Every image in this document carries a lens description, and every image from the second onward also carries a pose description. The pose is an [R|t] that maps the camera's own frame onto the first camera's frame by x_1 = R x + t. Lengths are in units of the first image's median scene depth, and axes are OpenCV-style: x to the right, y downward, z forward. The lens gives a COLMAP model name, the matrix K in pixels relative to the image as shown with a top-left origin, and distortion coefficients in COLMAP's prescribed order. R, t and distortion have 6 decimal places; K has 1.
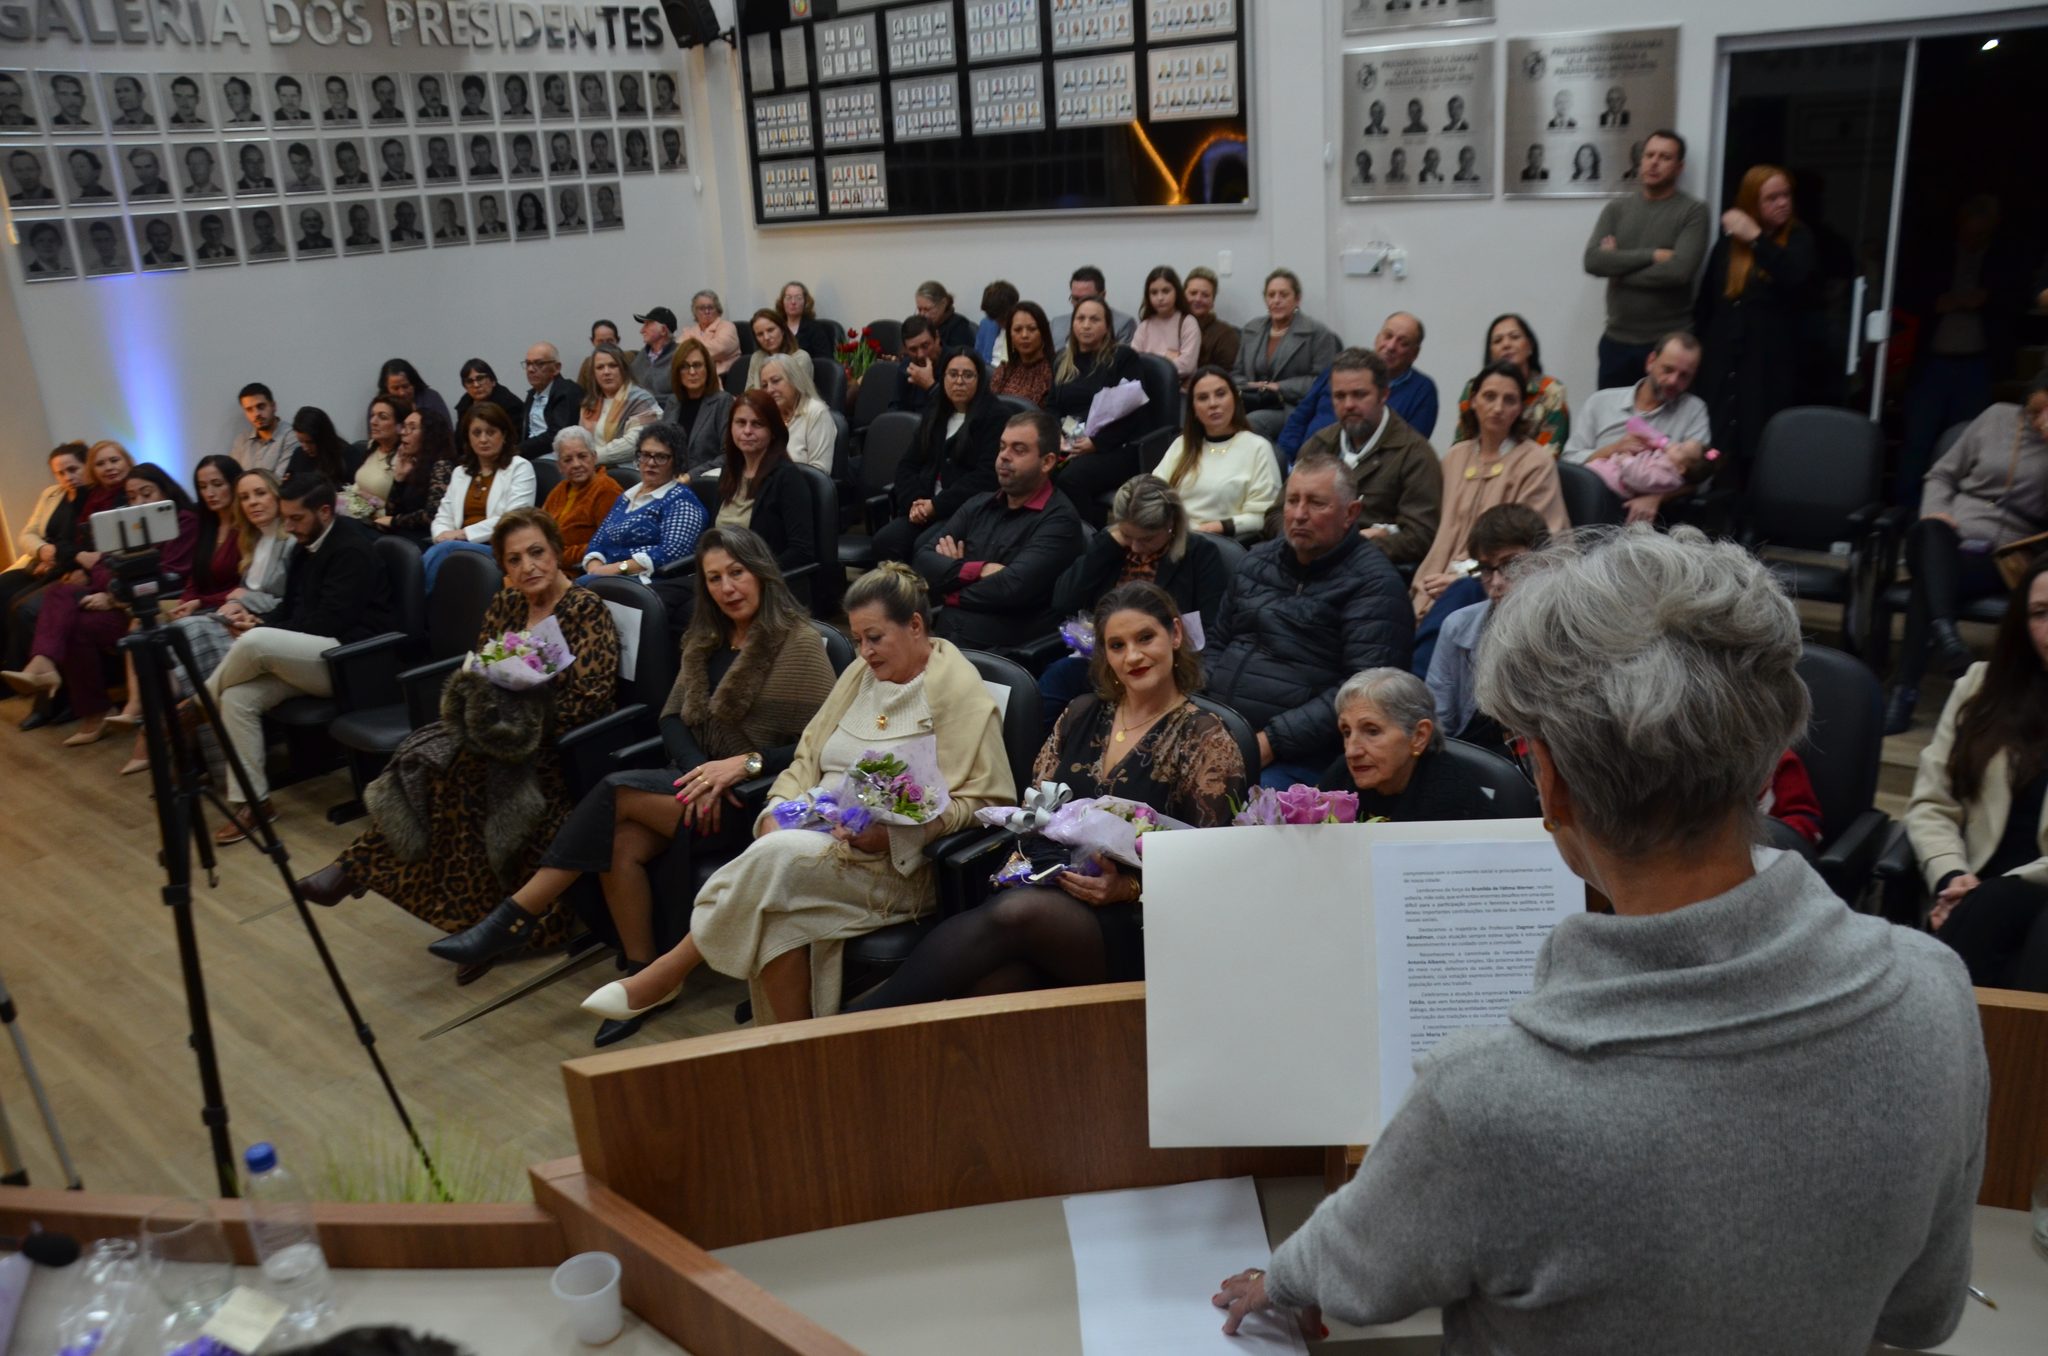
lens RADIAL K [[1582.2, 0, 1038.0], [0, 1582.2, 740.0], [0, 0, 1]] dist [-0.171766, 0.129889]
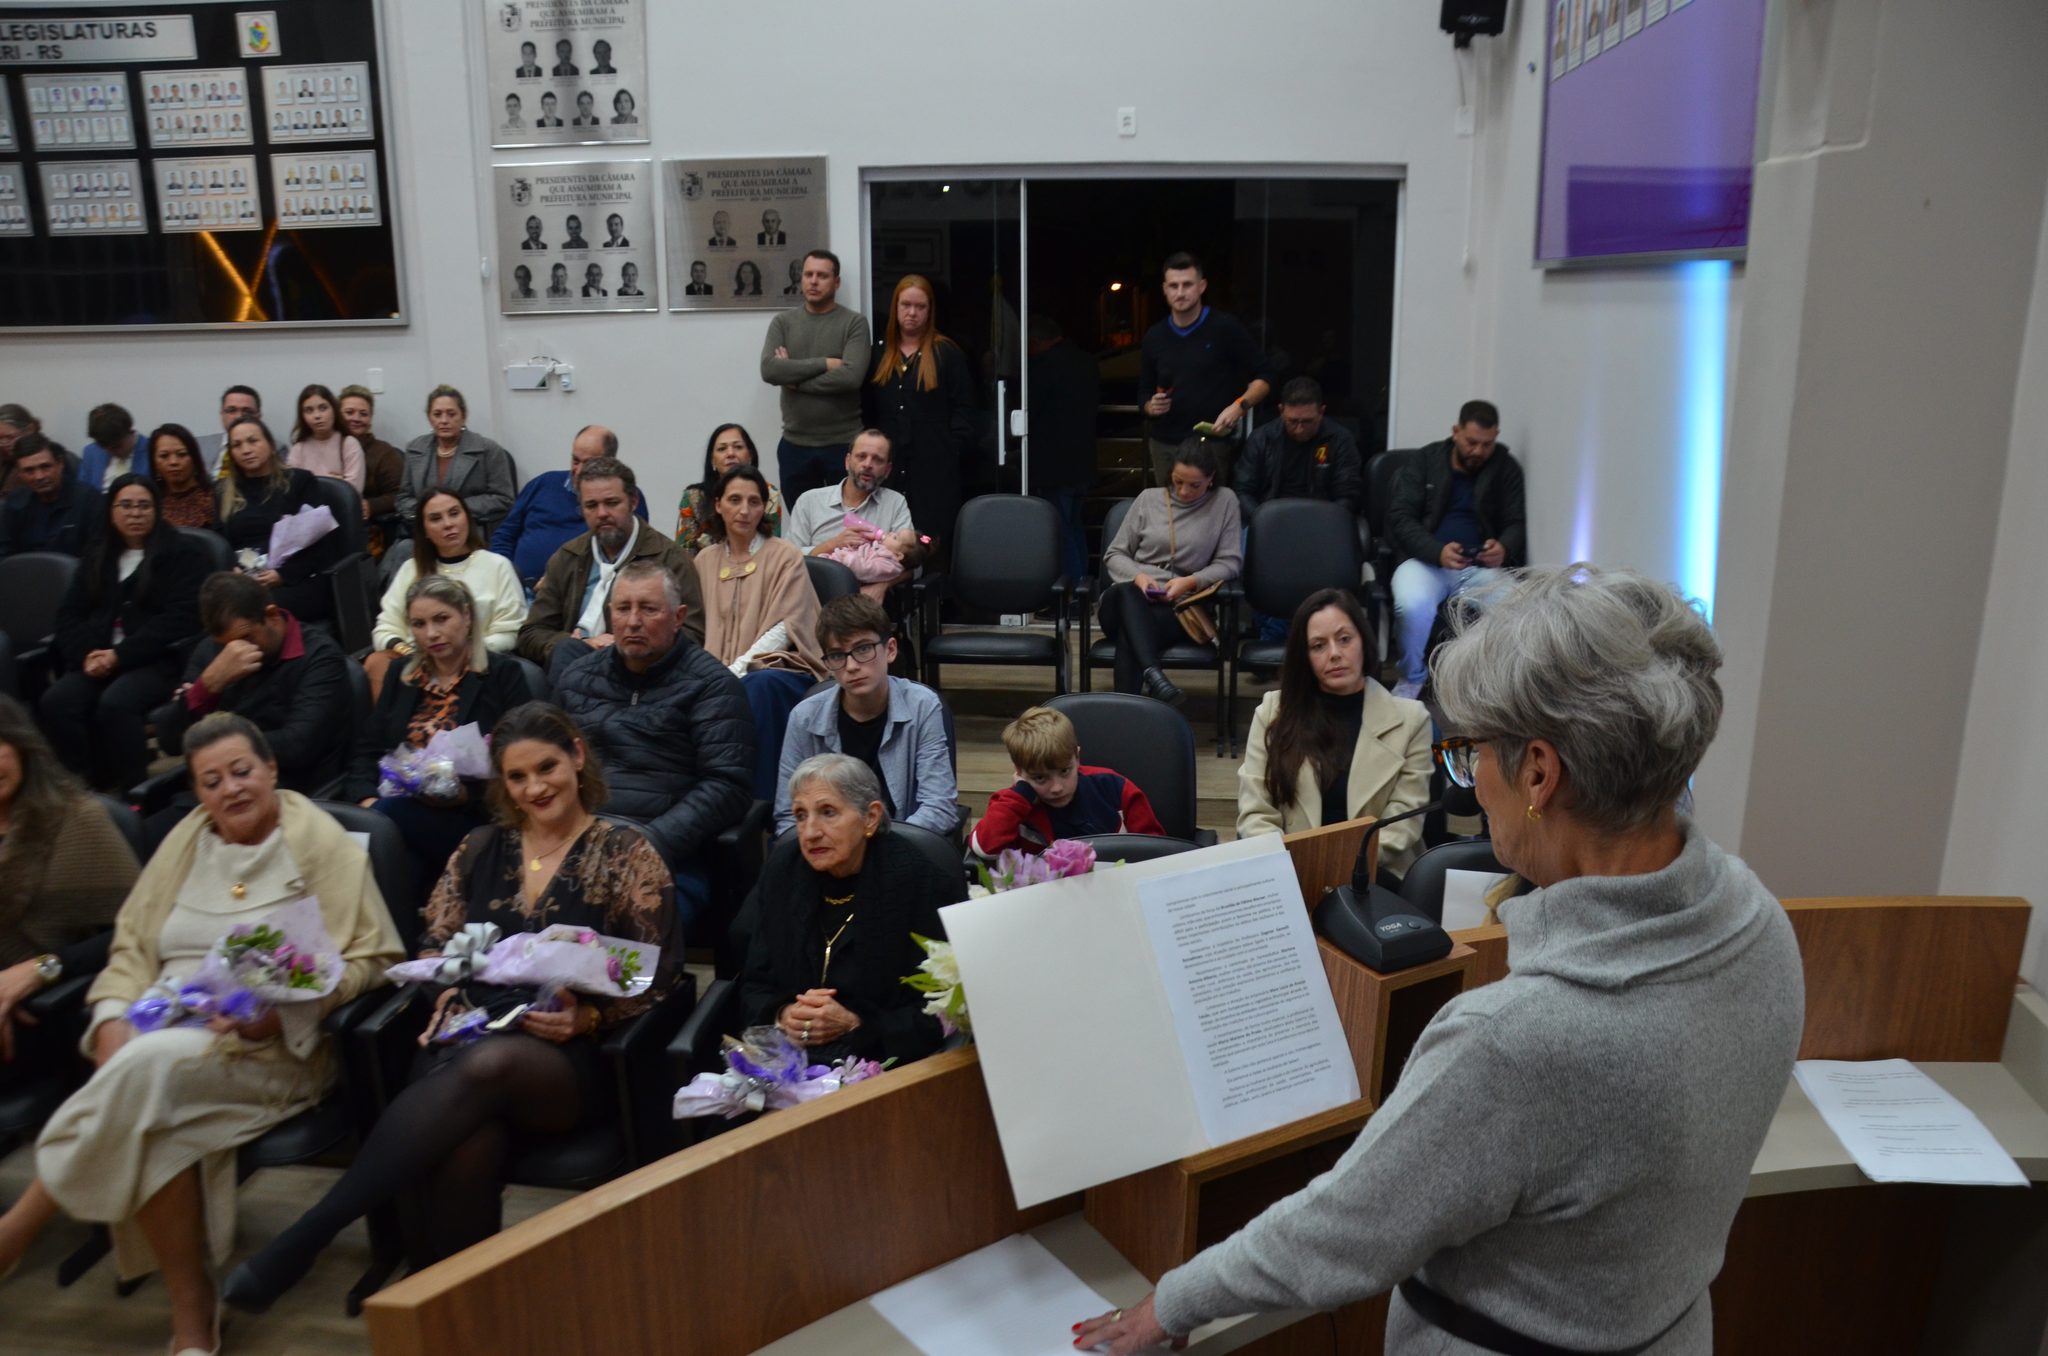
lens RADIAL K [[1590.6, 0, 1026.1], [0, 1590.6, 738.9], [0, 0, 1]] dist [-0.168425, 0.130312]
pose [[0.831415, -0.108025, 0.545051, -0.088265], [0.148300, 0.988478, -0.030305, -0.002079], [-0.535497, 0.106027, 0.837855, 0.020819]]
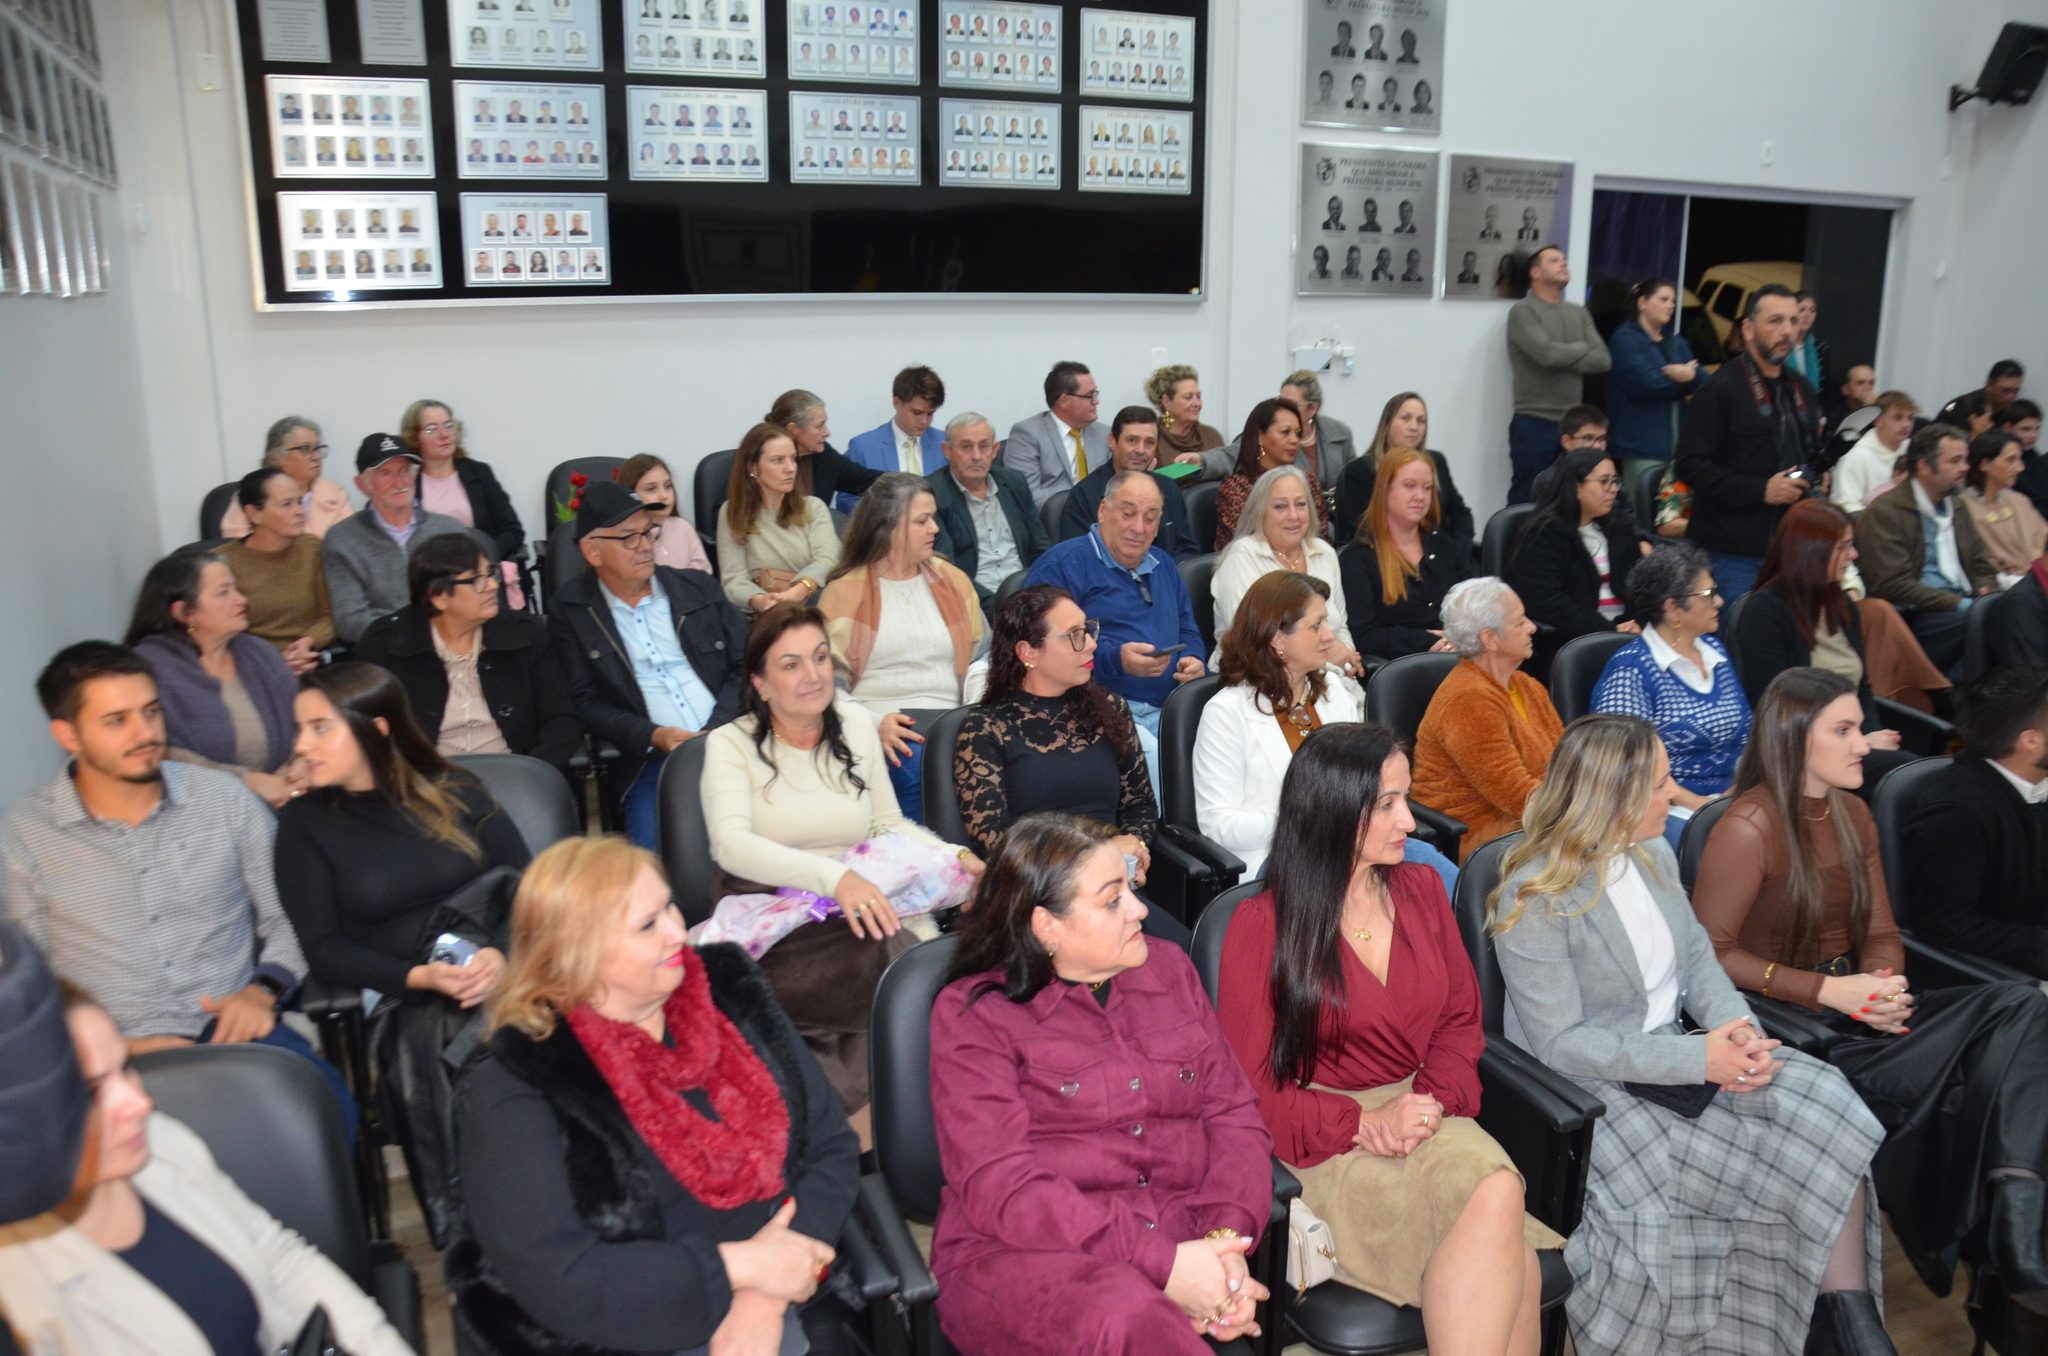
lens RADIAL K [[1596.8, 0, 1069.6], [0, 1596.8, 734.9], [0, 0, 1]] dist [-0.167262, 0.136586]
pose [[0.424190, -0.188945, 0.885642, -0.739612], [0.281100, 0.957154, 0.069565, -0.187345], [-0.860840, 0.219445, 0.459128, 0.700805]]
